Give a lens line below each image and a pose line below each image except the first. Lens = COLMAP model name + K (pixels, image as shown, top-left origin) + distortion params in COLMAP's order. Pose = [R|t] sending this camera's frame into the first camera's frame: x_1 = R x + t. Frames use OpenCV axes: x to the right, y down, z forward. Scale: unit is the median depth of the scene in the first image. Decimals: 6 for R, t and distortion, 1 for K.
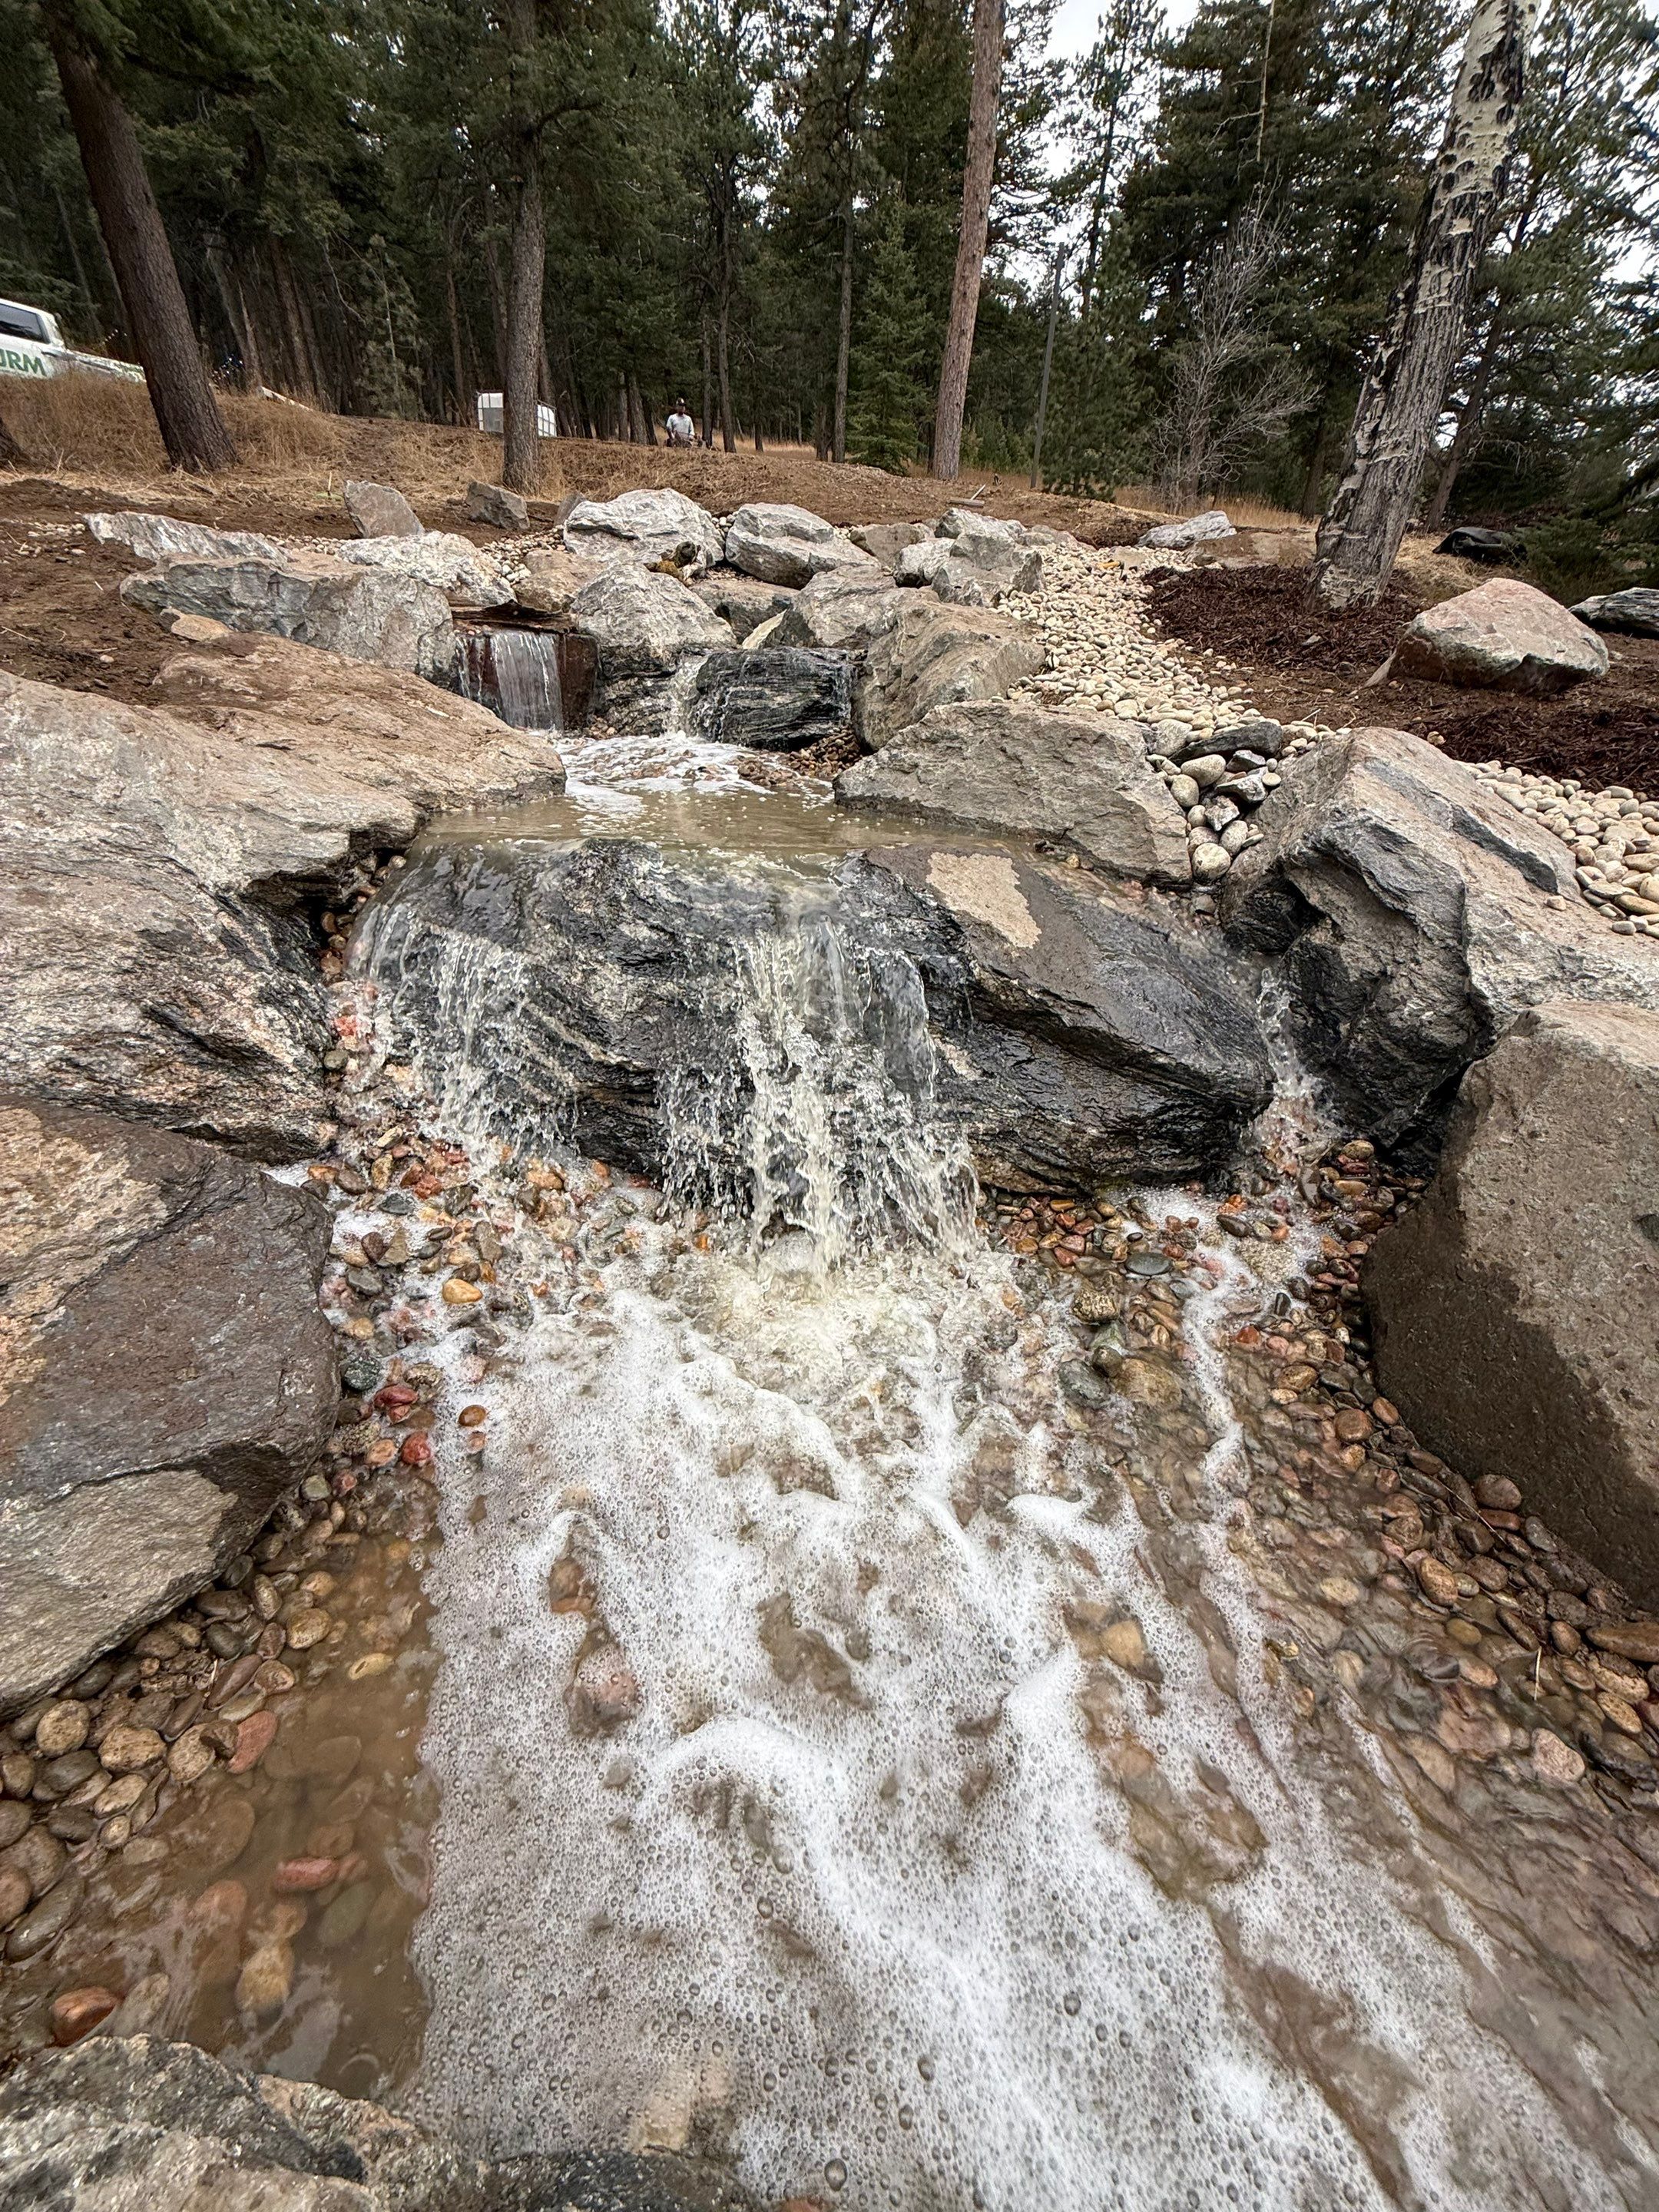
lens RADIAL K [[880.6, 0, 838.1], [0, 880.6, 1097.9], [0, 0, 1]] dist [-0.000142, -0.000335]
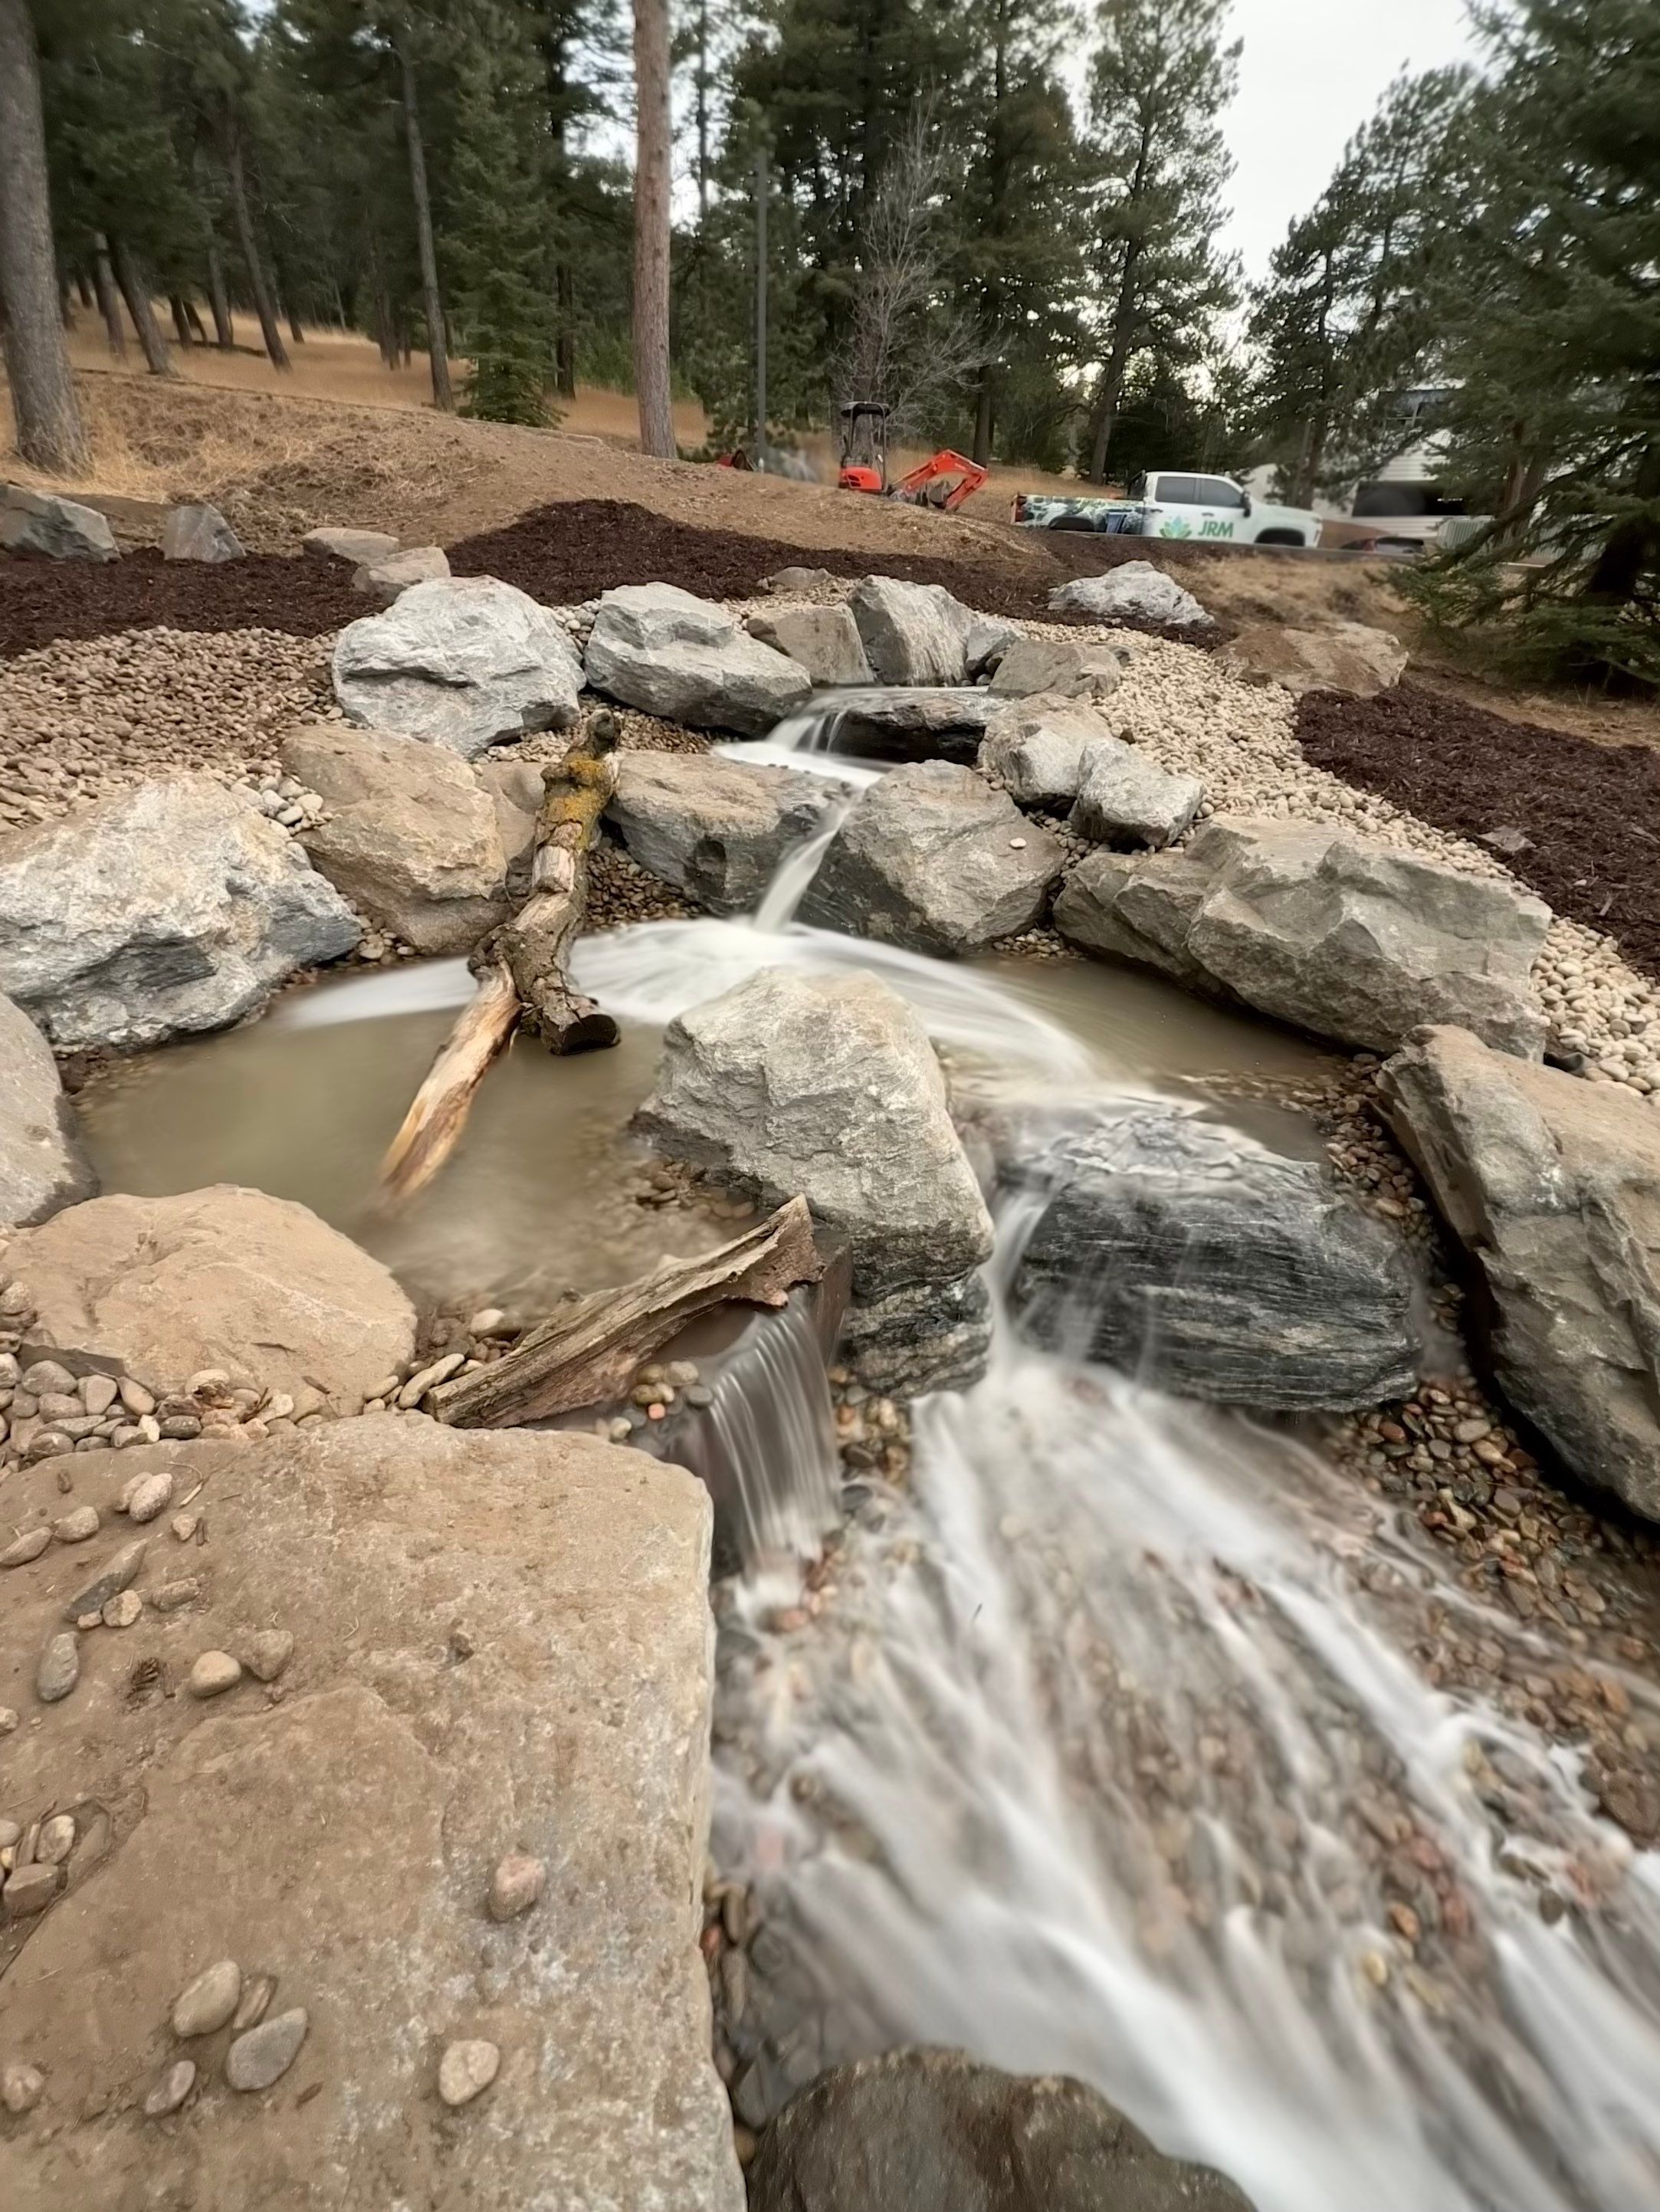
lens RADIAL K [[983.8, 0, 828.1], [0, 983.8, 1113.2], [0, 0, 1]] dist [-0.001060, 0.000456]
pose [[0.938918, -0.163781, 0.302669, -0.419550], [0.155729, 0.986497, 0.050722, -0.607791], [-0.306890, -0.000489, 0.951745, 0.560874]]
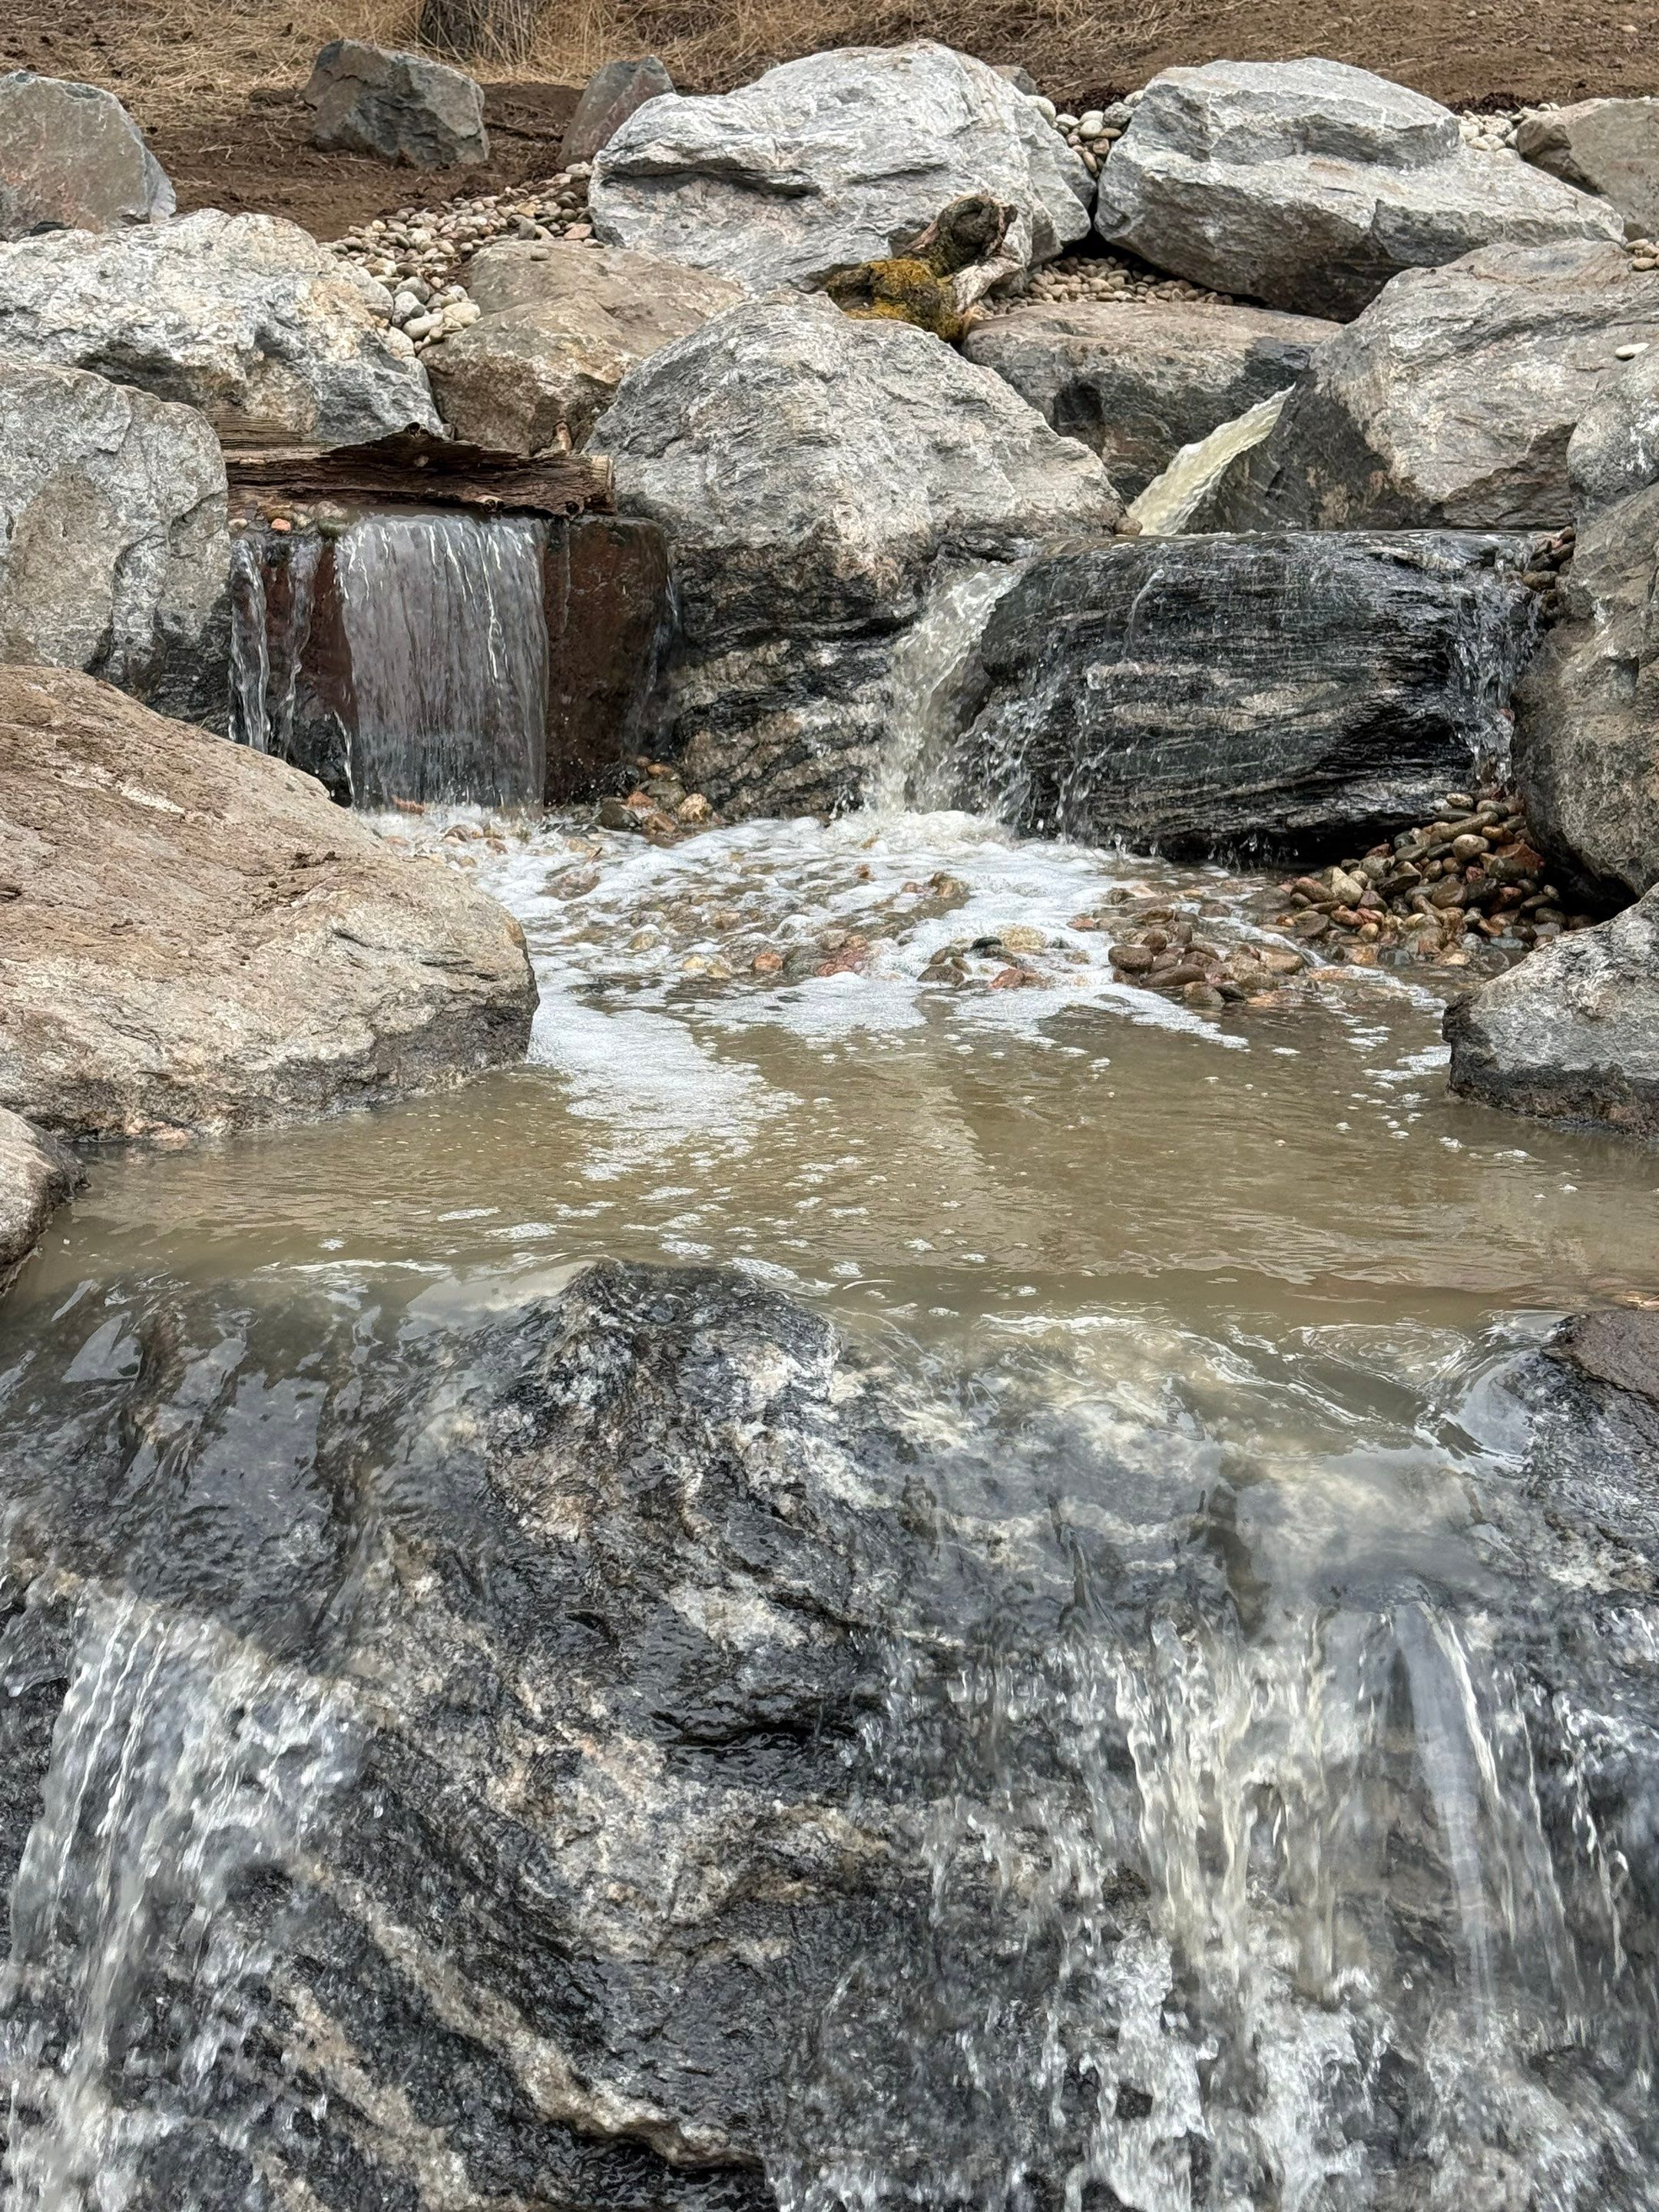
lens RADIAL K [[3213.5, 0, 829.5], [0, 3213.5, 1106.0], [0, 0, 1]] dist [0.152085, -0.133459]
pose [[0.981441, 0.006274, -0.191663, -0.000706], [-0.057751, 0.962735, -0.264209, -0.030768], [0.182863, 0.270374, 0.945230, -0.003430]]
